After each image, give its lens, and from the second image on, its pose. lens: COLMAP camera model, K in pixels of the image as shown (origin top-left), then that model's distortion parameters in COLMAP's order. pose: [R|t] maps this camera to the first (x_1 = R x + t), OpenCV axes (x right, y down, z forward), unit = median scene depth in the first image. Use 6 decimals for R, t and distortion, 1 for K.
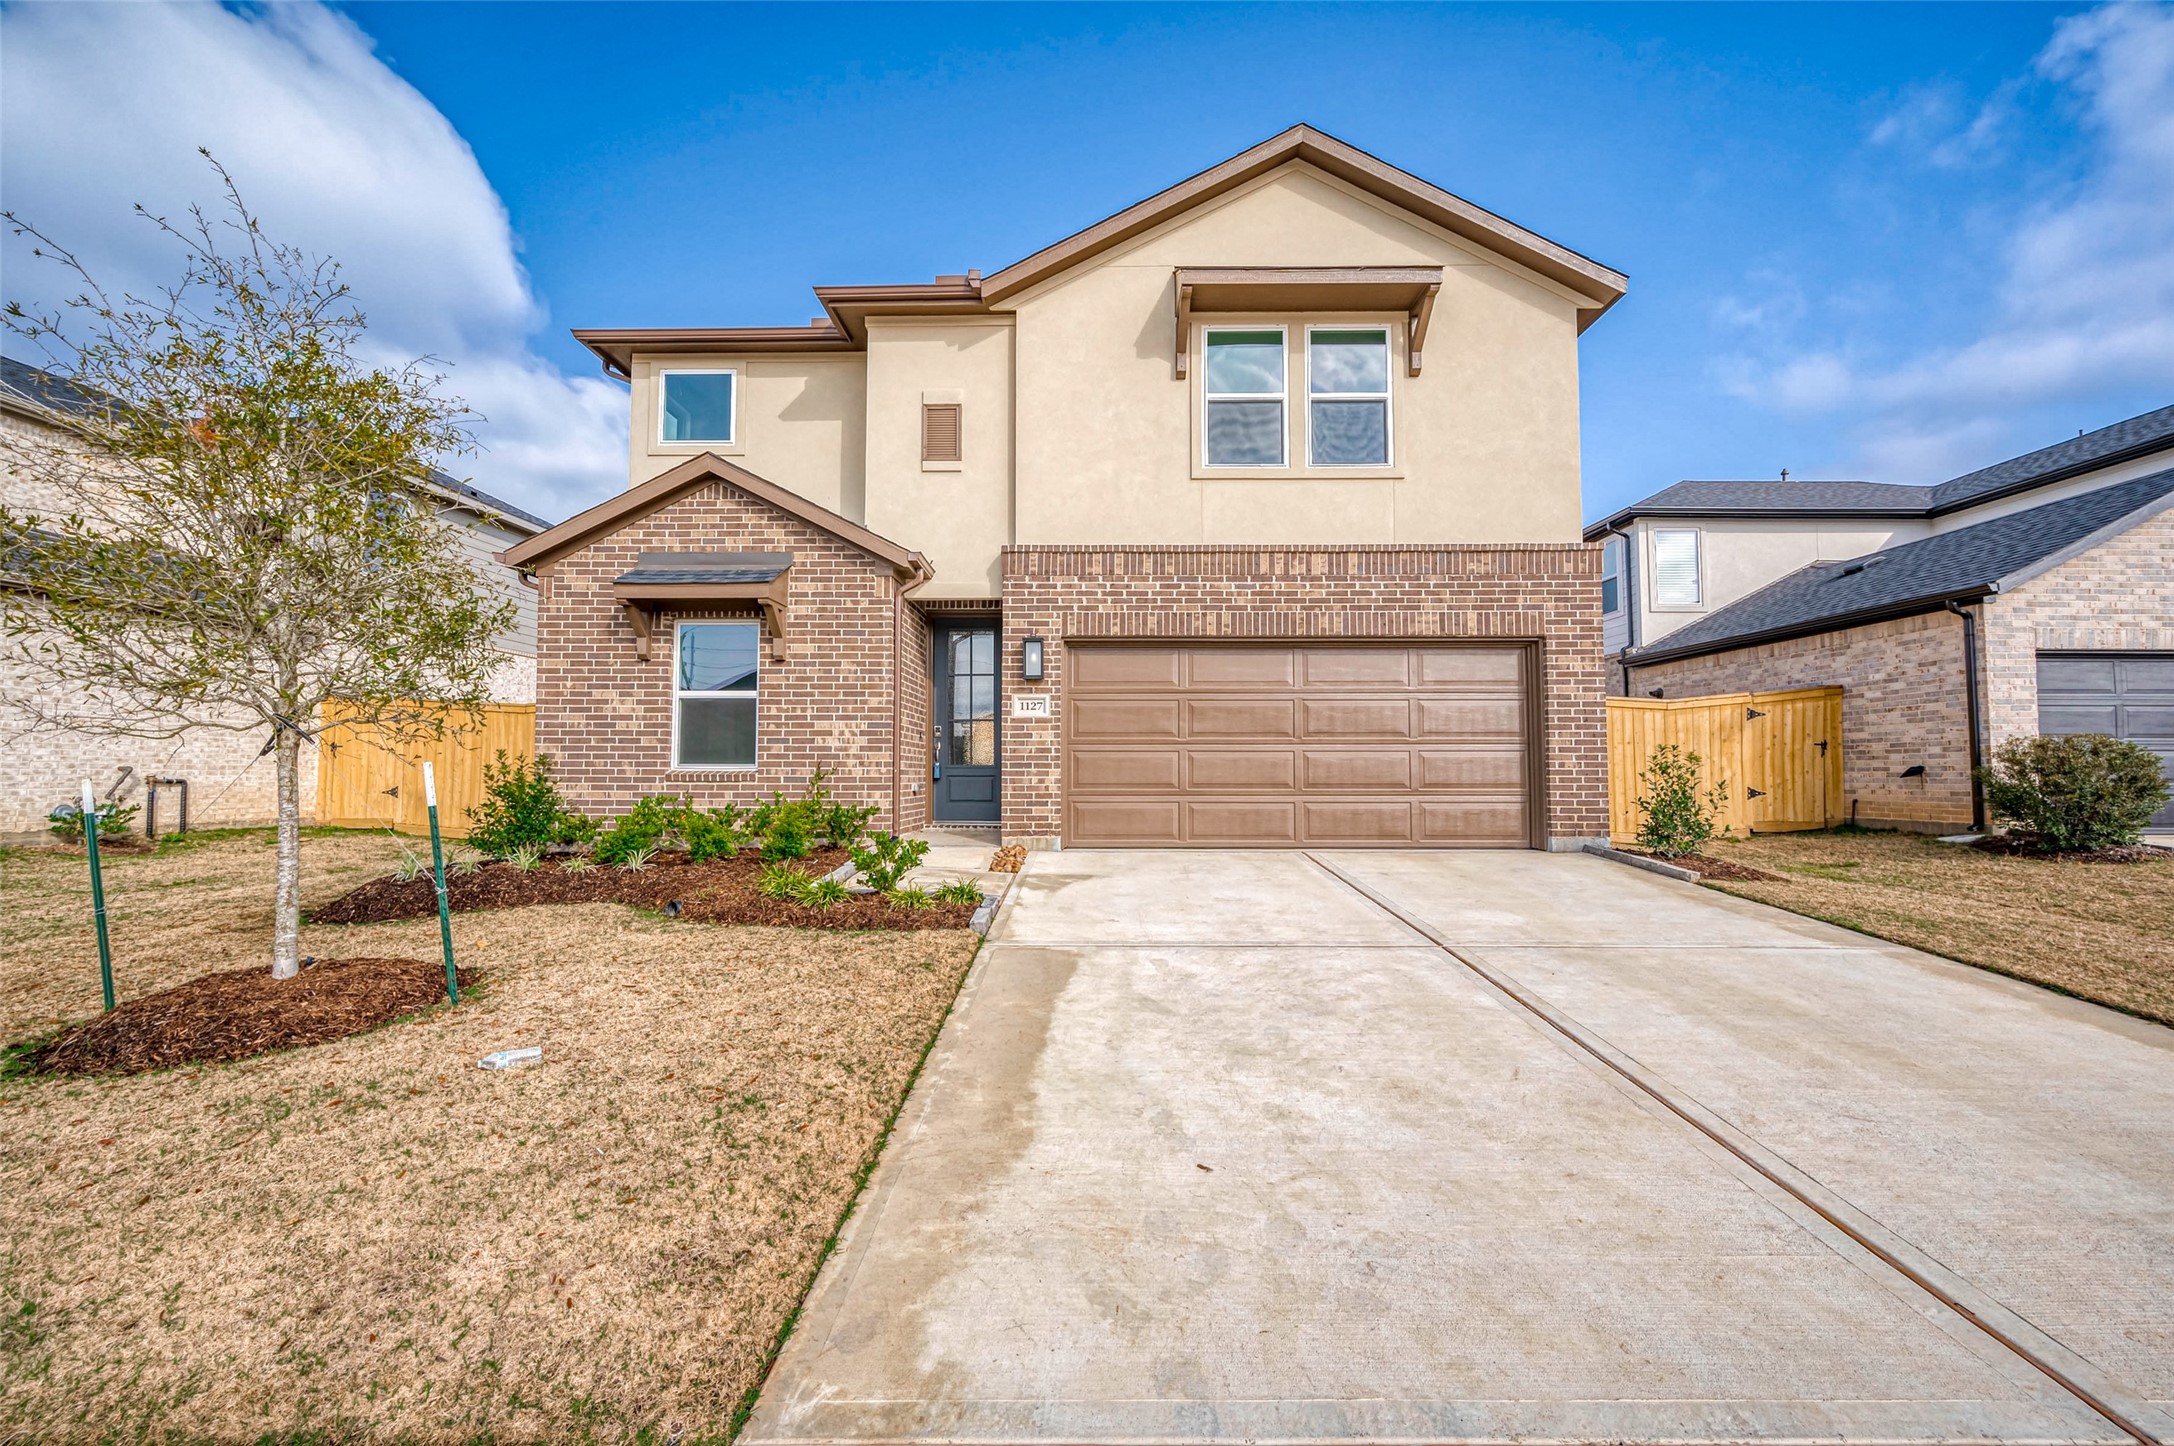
lens RADIAL K [[868.1, 0, 1104.7], [0, 868.1, 716.6], [0, 0, 1]] dist [-0.001132, -0.000101]
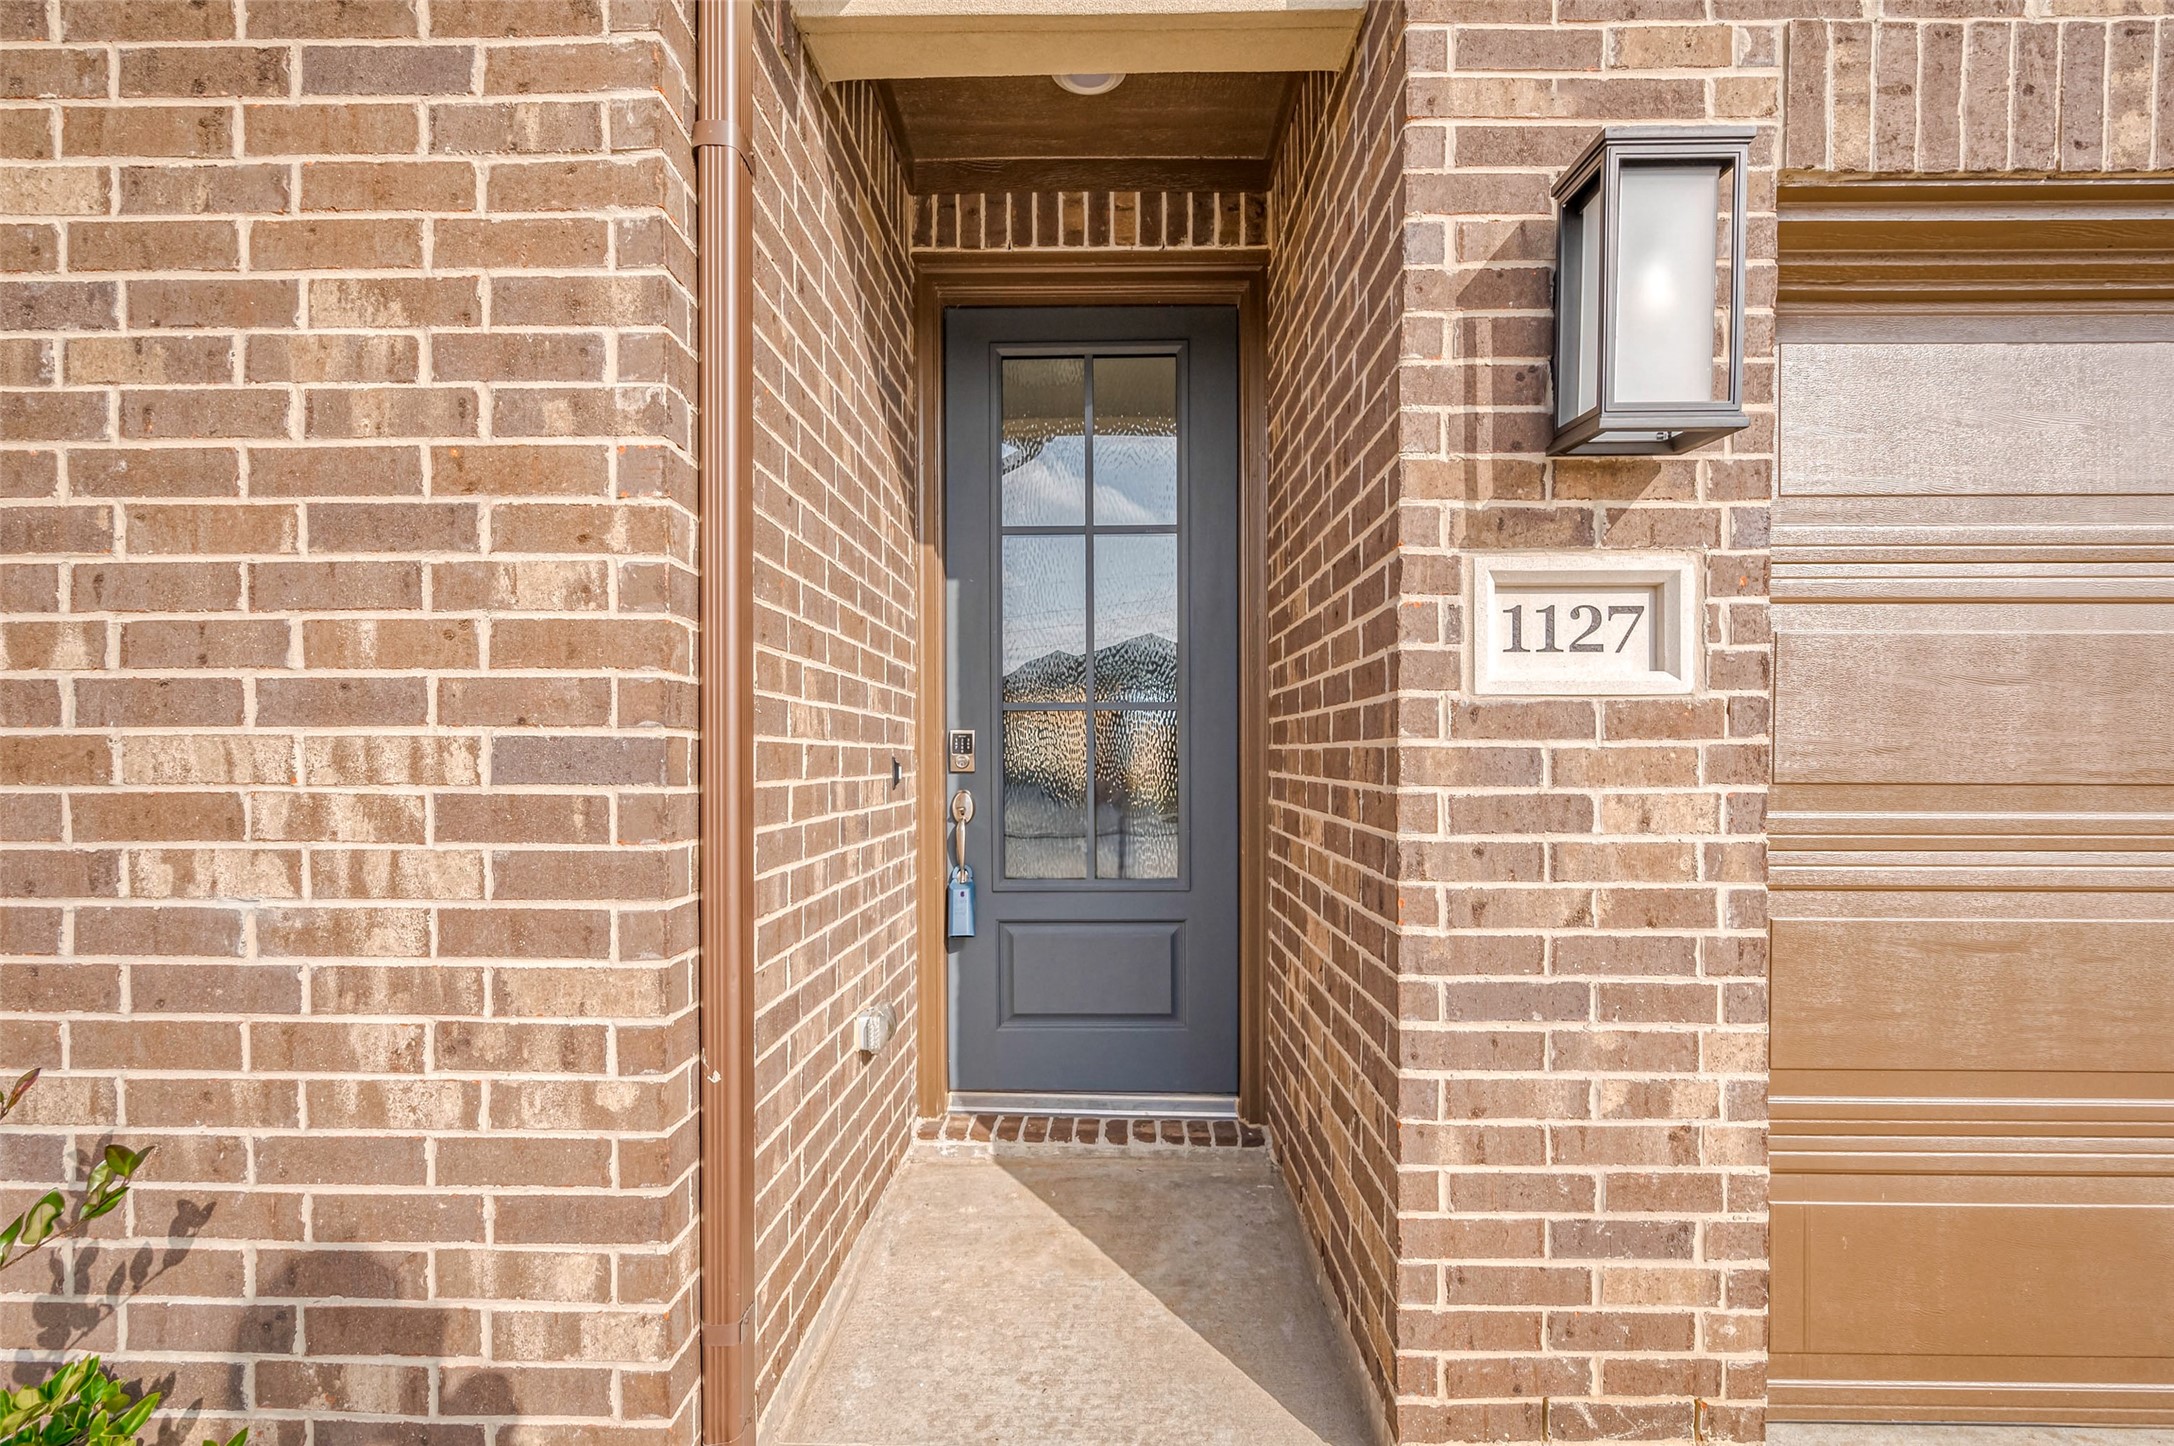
lens RADIAL K [[868.1, 0, 1071.9], [0, 868.1, 725.8], [0, 0, 1]] dist [-0.001132, -0.000101]
pose [[0.999894, 0.001129, -0.014514, -0.181120], [-0.000457, 0.998932, 0.046212, -0.001619], [0.014550, -0.046201, 0.998826, 0.864615]]
